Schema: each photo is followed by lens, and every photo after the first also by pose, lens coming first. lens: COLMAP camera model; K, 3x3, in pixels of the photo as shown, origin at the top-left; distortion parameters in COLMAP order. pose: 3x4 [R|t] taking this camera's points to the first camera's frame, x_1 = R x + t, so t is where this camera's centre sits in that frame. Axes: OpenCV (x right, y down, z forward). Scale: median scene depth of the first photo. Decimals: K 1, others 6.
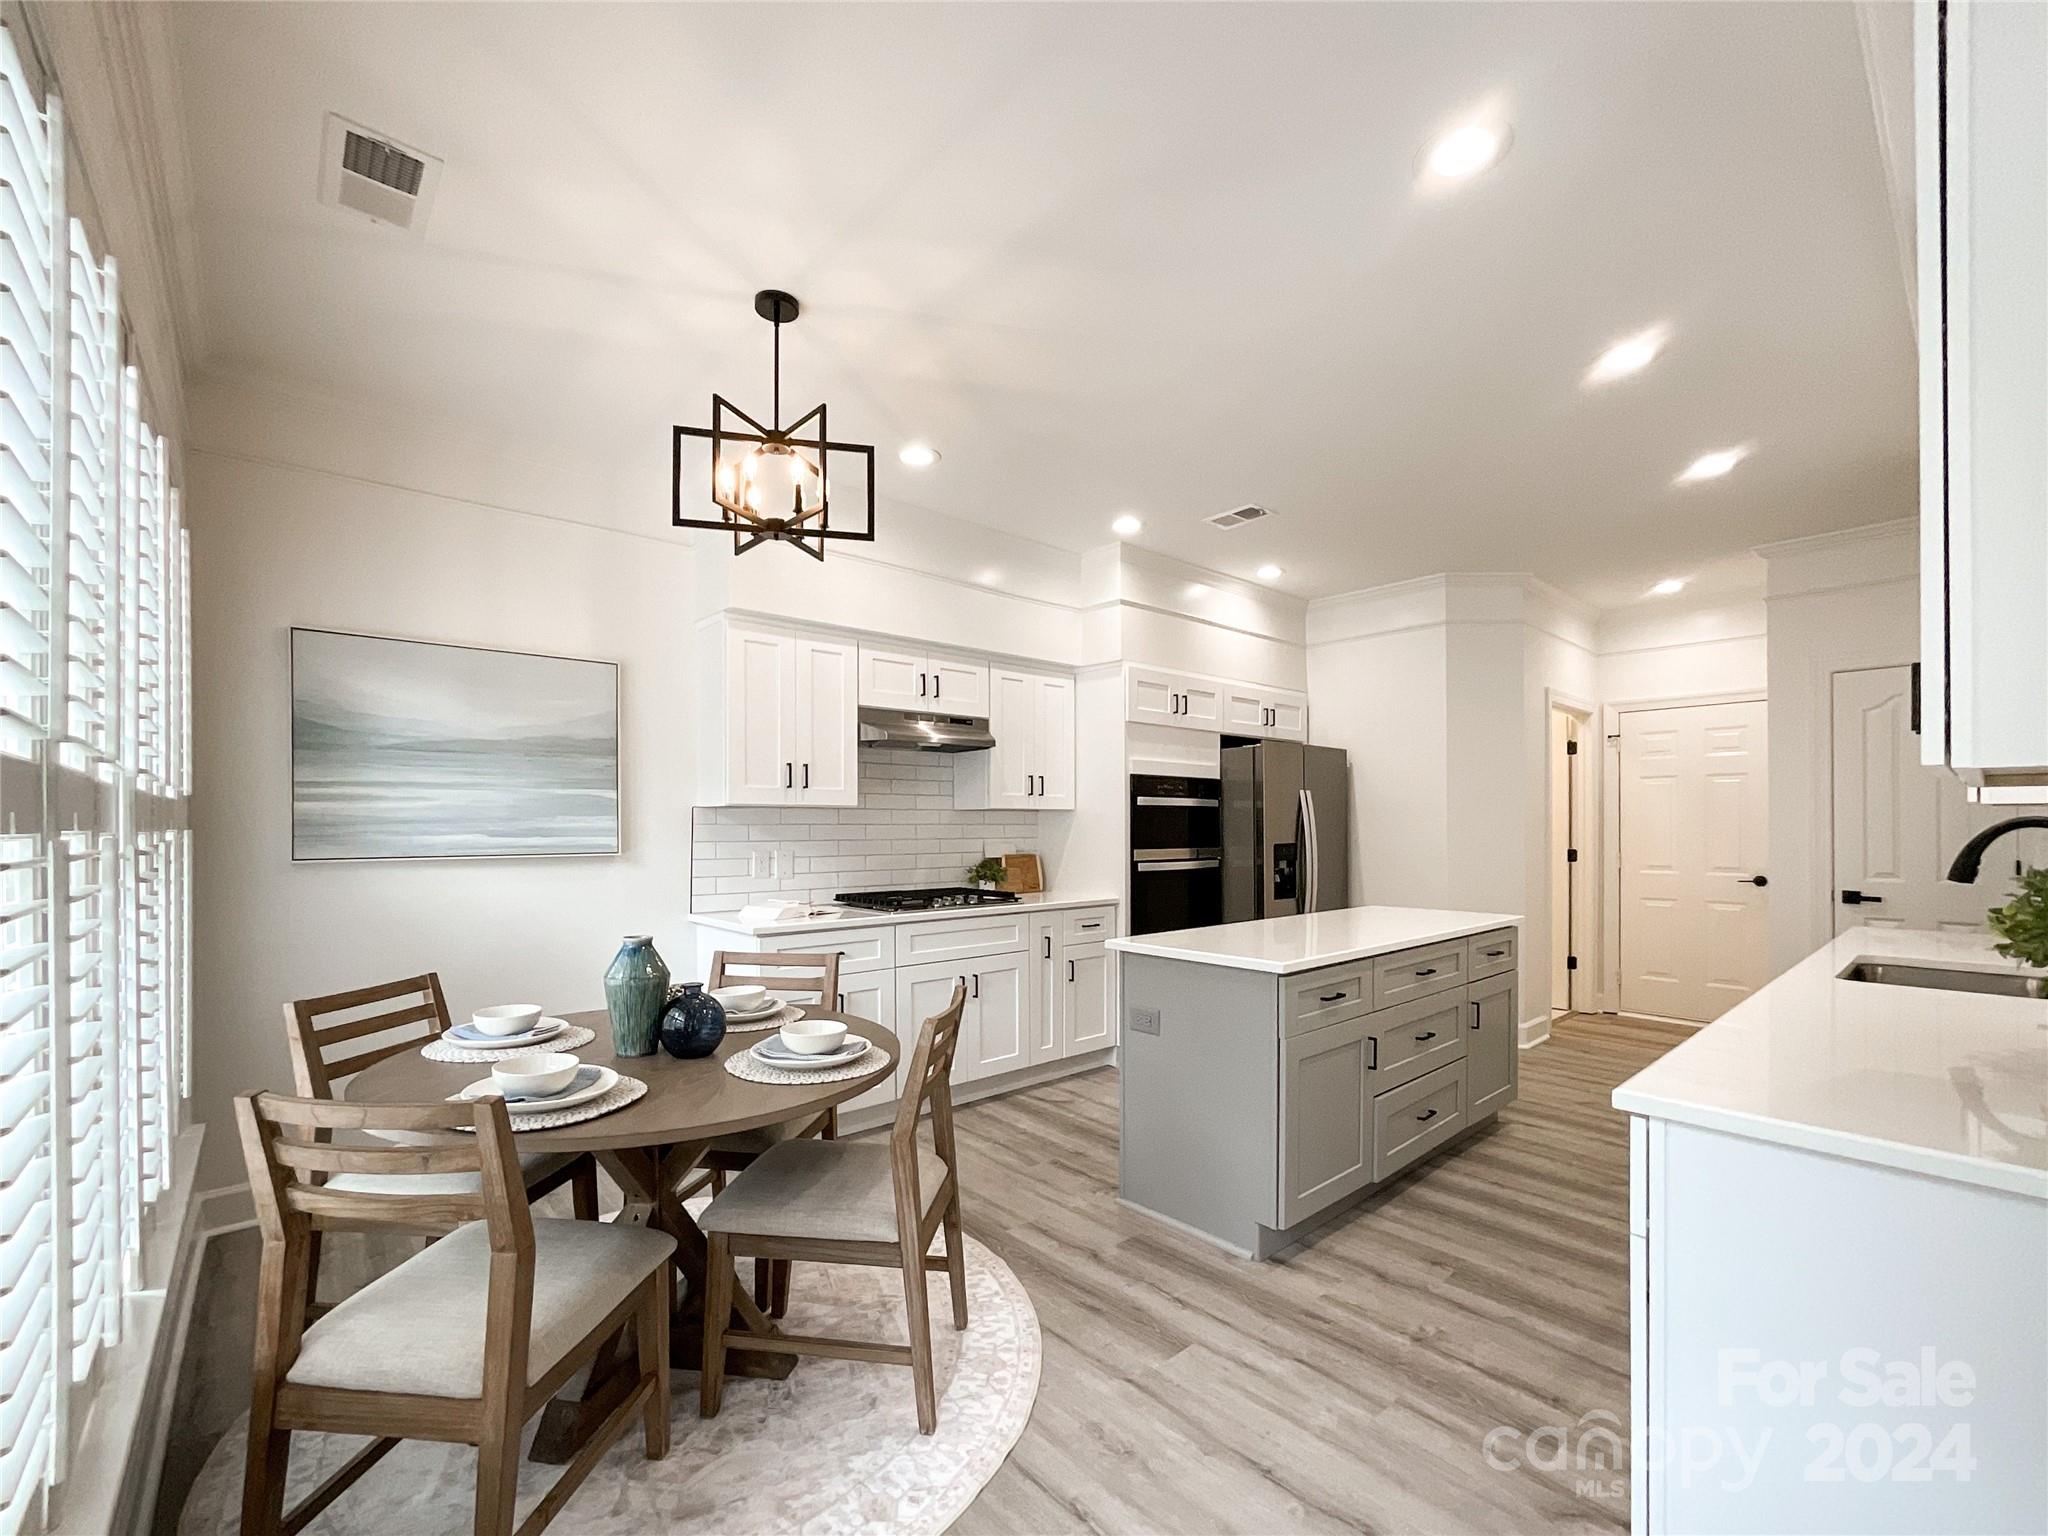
lens RADIAL K [[865.6, 0, 1024.1], [0, 865.6, 832.8], [0, 0, 1]] dist [-0.023946, 0.005770]
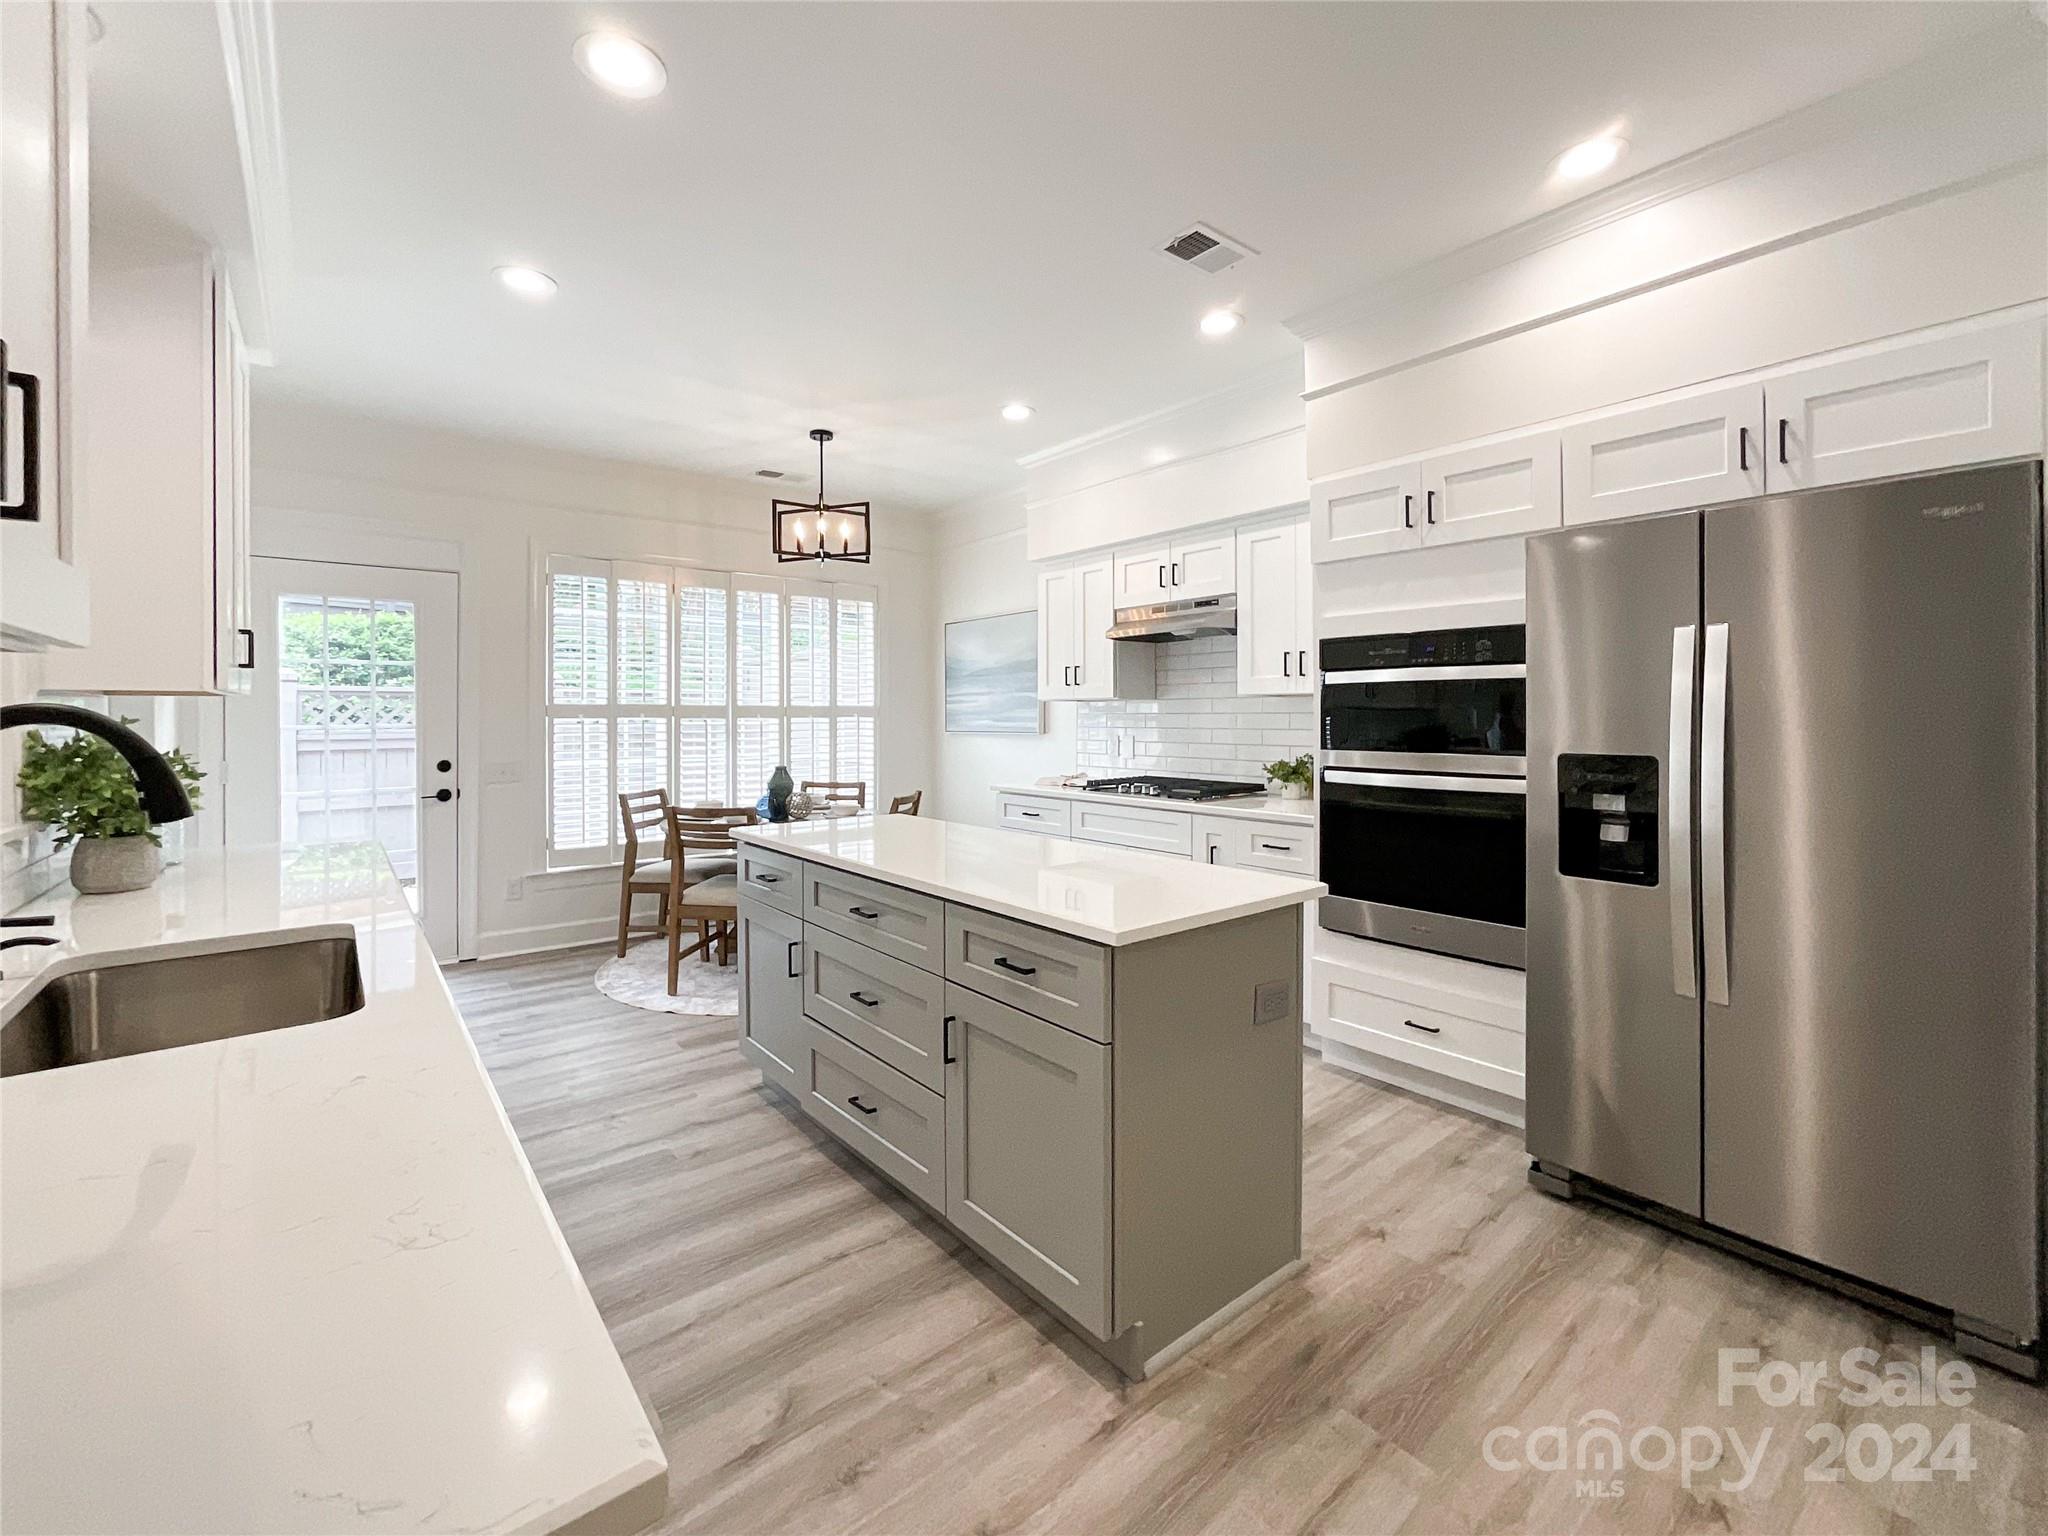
lens RADIAL K [[859.5, 0, 1019.8], [0, 859.5, 723.6], [0, 0, 1]] dist [-0.025659, 0.018477]
pose [[-0.035259, 0.012780, -0.999296, 0.878901], [-0.002575, 0.999914, 0.012879, -0.010394], [0.999375, 0.003027, -0.035223, 0.848192]]
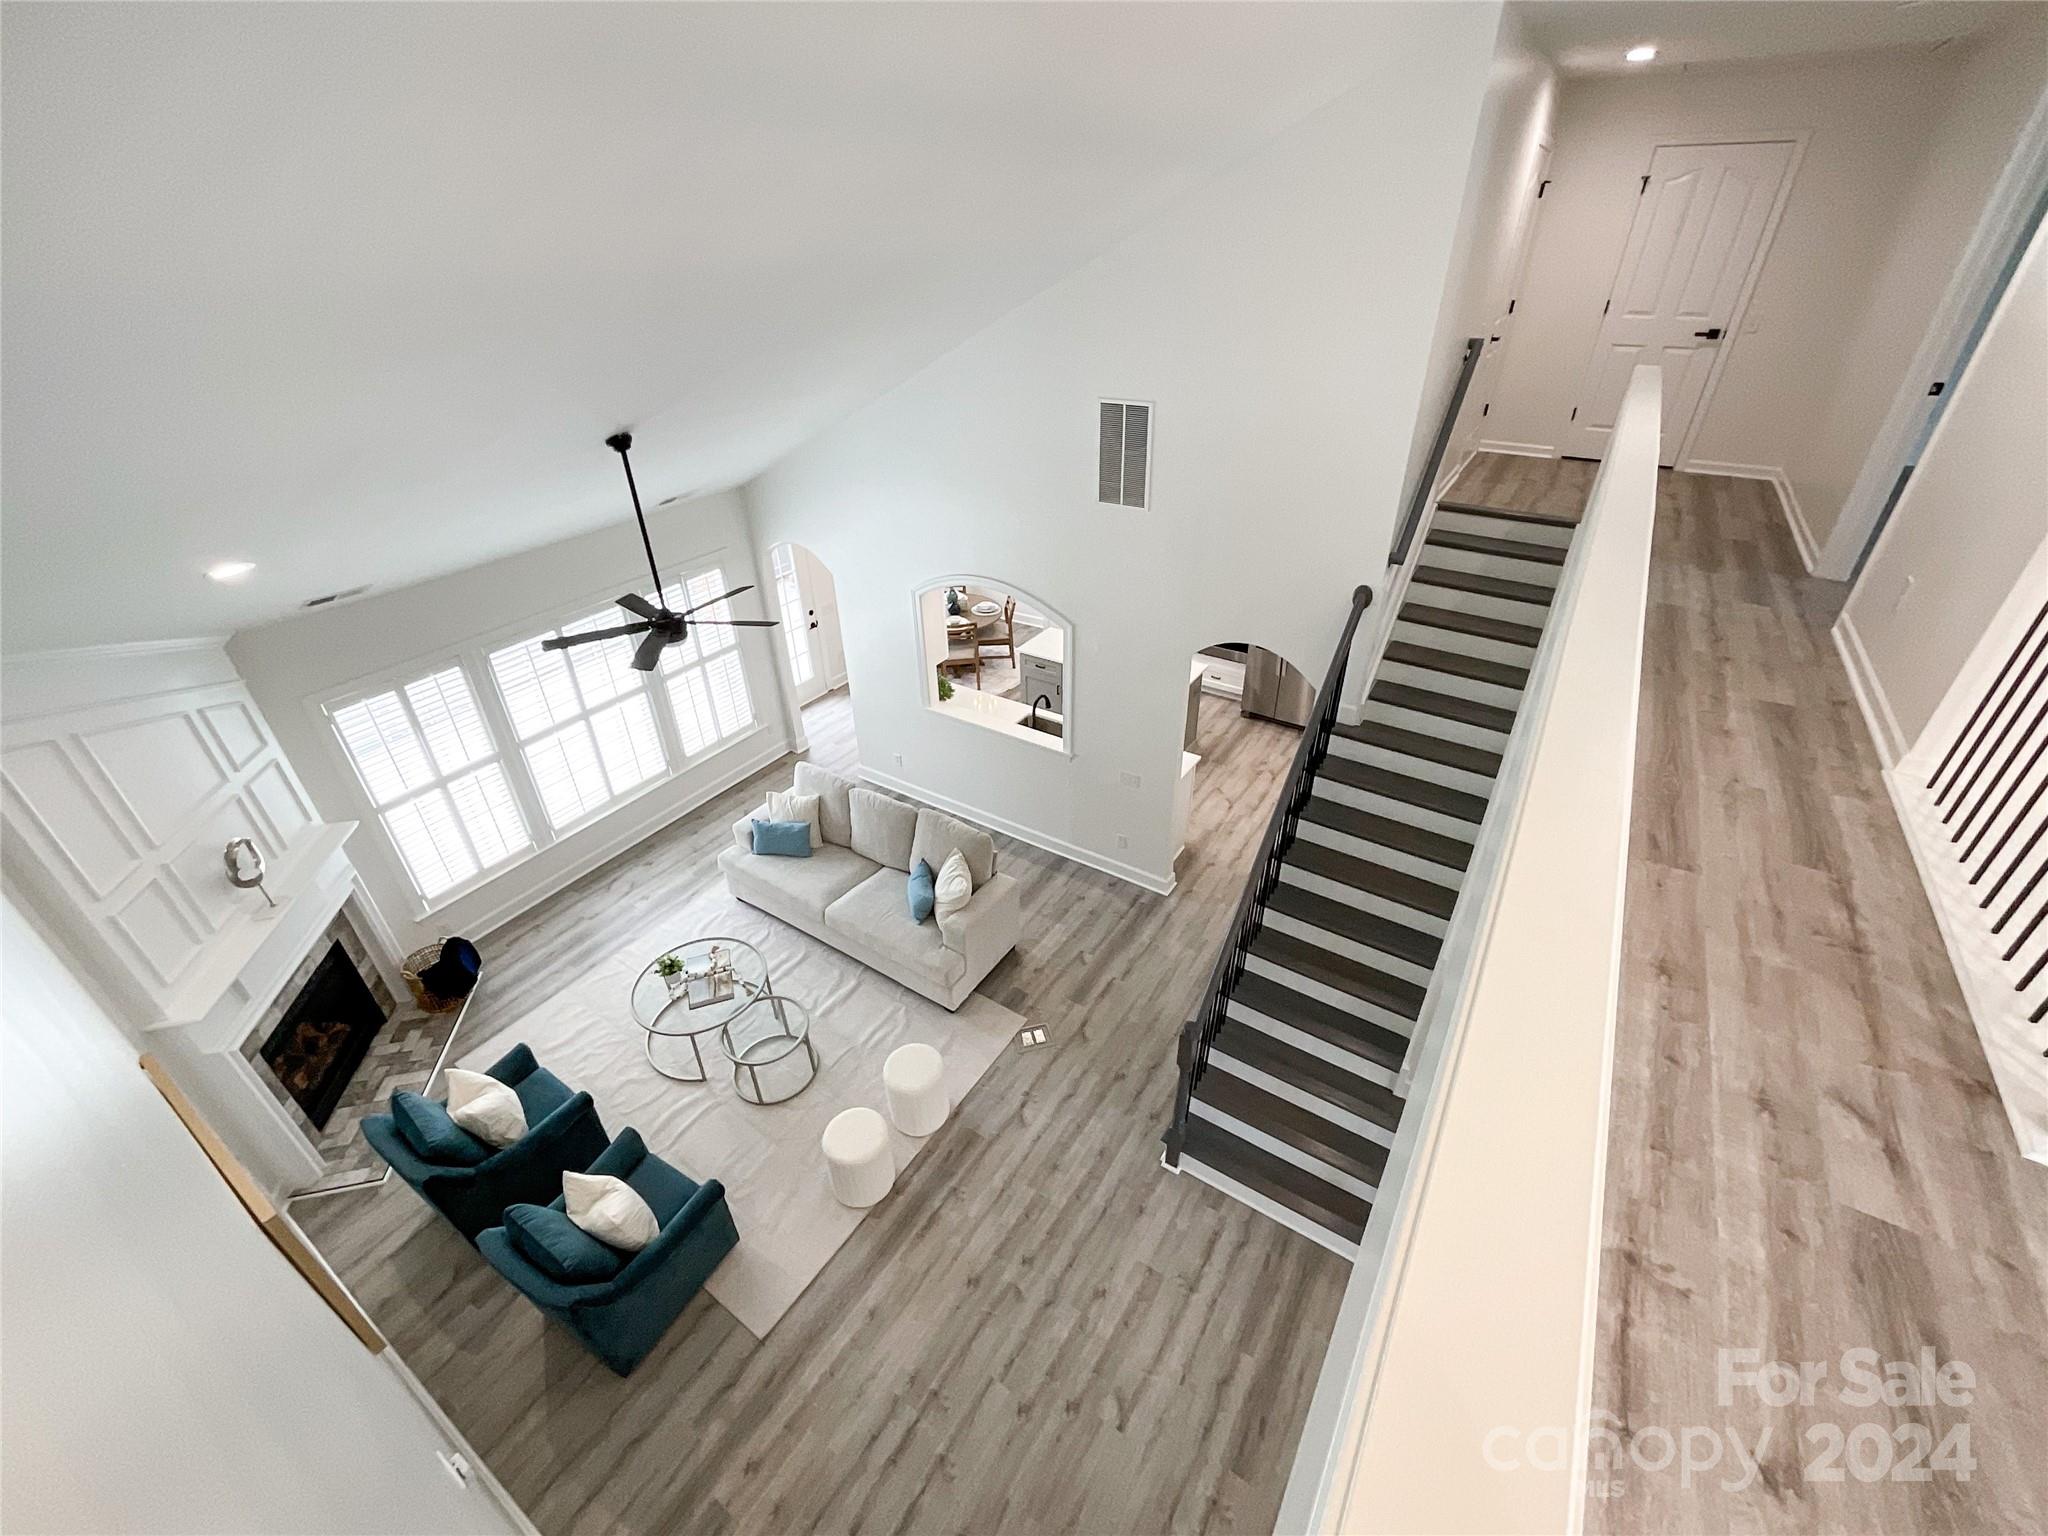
lens RADIAL K [[847.3, 0, 1024.0], [0, 847.3, 768.0], [0, 0, 1]] dist [-0.024227, 0.008557]
pose [[0.270097, 0.516312, -0.812693, 2.061700], [0.011662, 0.842248, 0.538964, -0.805216], [0.962762, -0.155051, 0.221468, 0.085849]]
